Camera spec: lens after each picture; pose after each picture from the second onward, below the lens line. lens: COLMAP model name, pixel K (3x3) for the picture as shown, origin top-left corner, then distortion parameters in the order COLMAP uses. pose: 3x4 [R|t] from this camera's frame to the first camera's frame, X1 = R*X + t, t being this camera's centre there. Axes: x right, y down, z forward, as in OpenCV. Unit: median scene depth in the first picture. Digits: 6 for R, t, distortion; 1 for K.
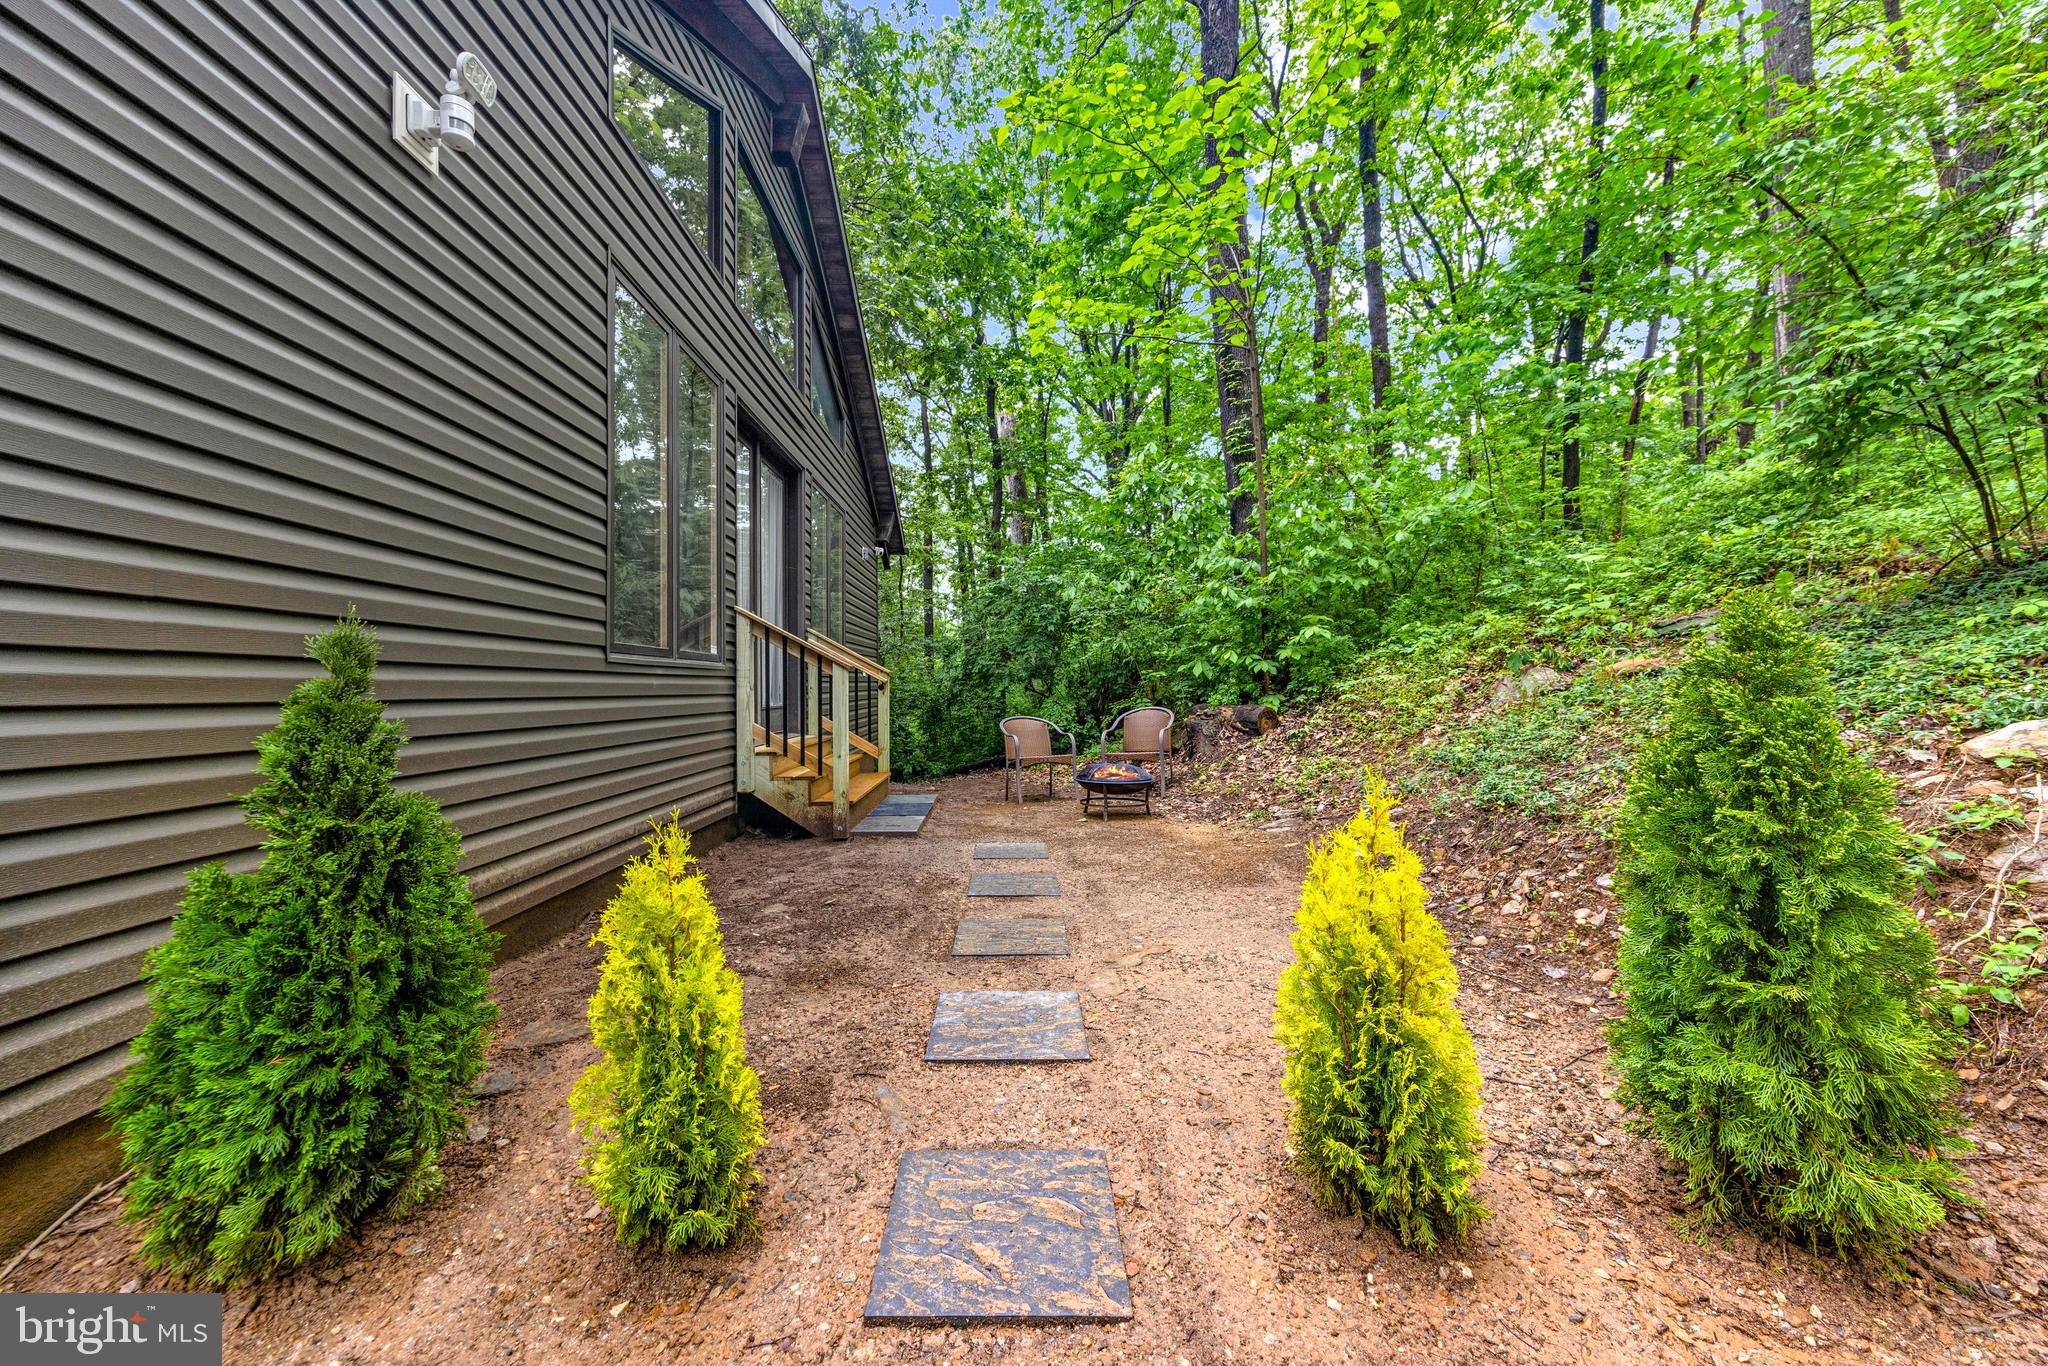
lens RADIAL K [[788.5, 0, 1020.1], [0, 788.5, 680.4], [0, 0, 1]] dist [-0.002478, 0.000067]
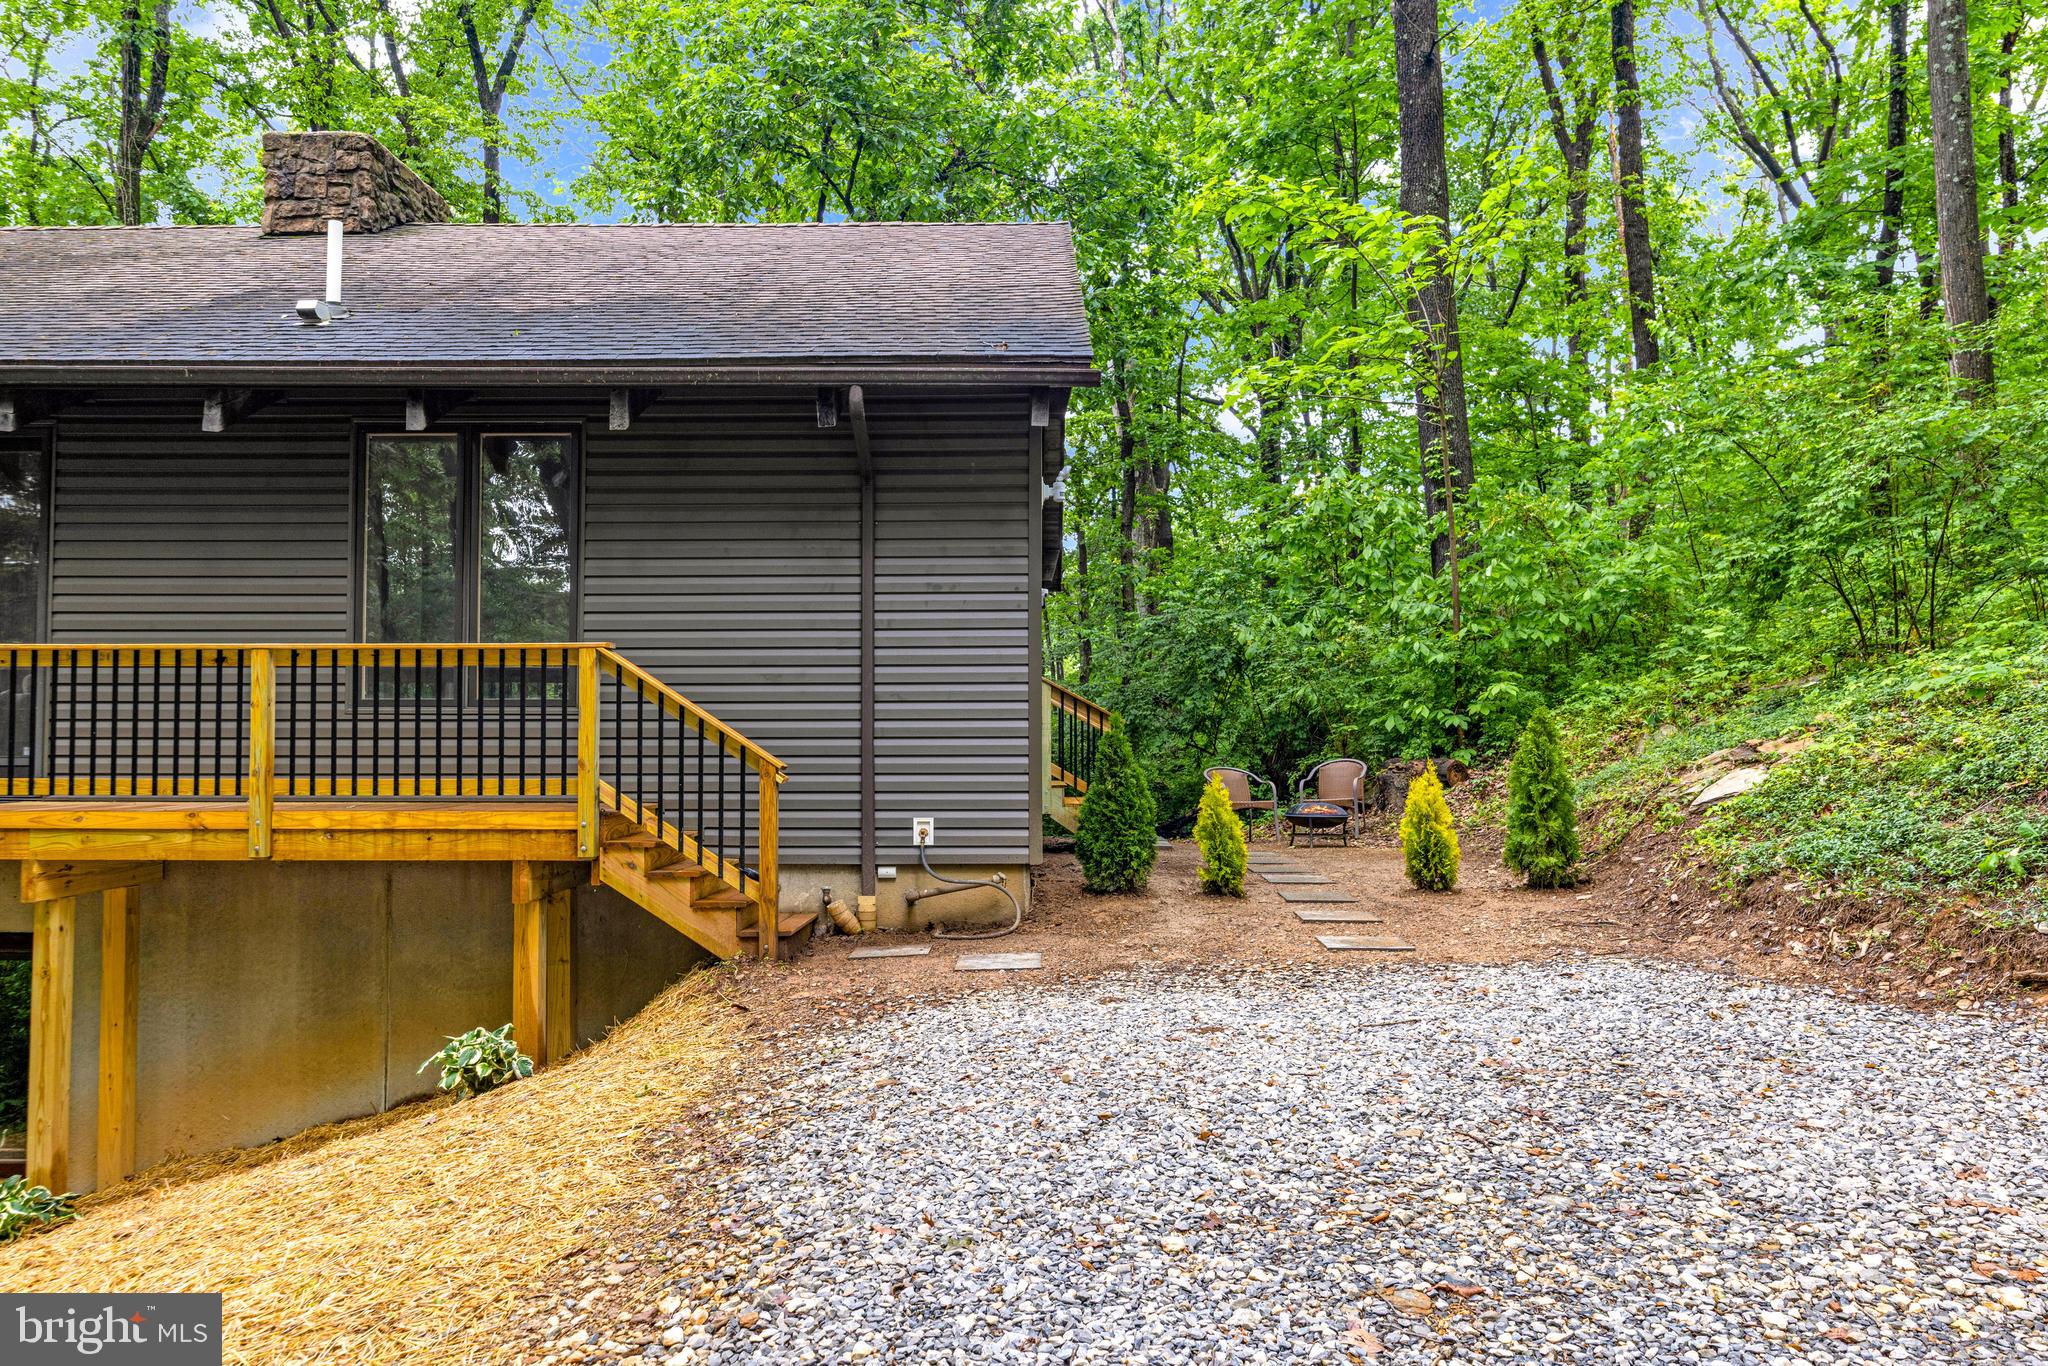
lens RADIAL K [[1491.1, 0, 1024.0], [0, 1491.1, 683.0], [0, 0, 1]] dist [0.002676, 0.001936]
pose [[0.999536, 0.005272, -0.029997, -0.188299], [-0.006333, 0.999354, -0.035368, 0.004709], [0.029791, 0.035541, 0.998924, -0.936675]]
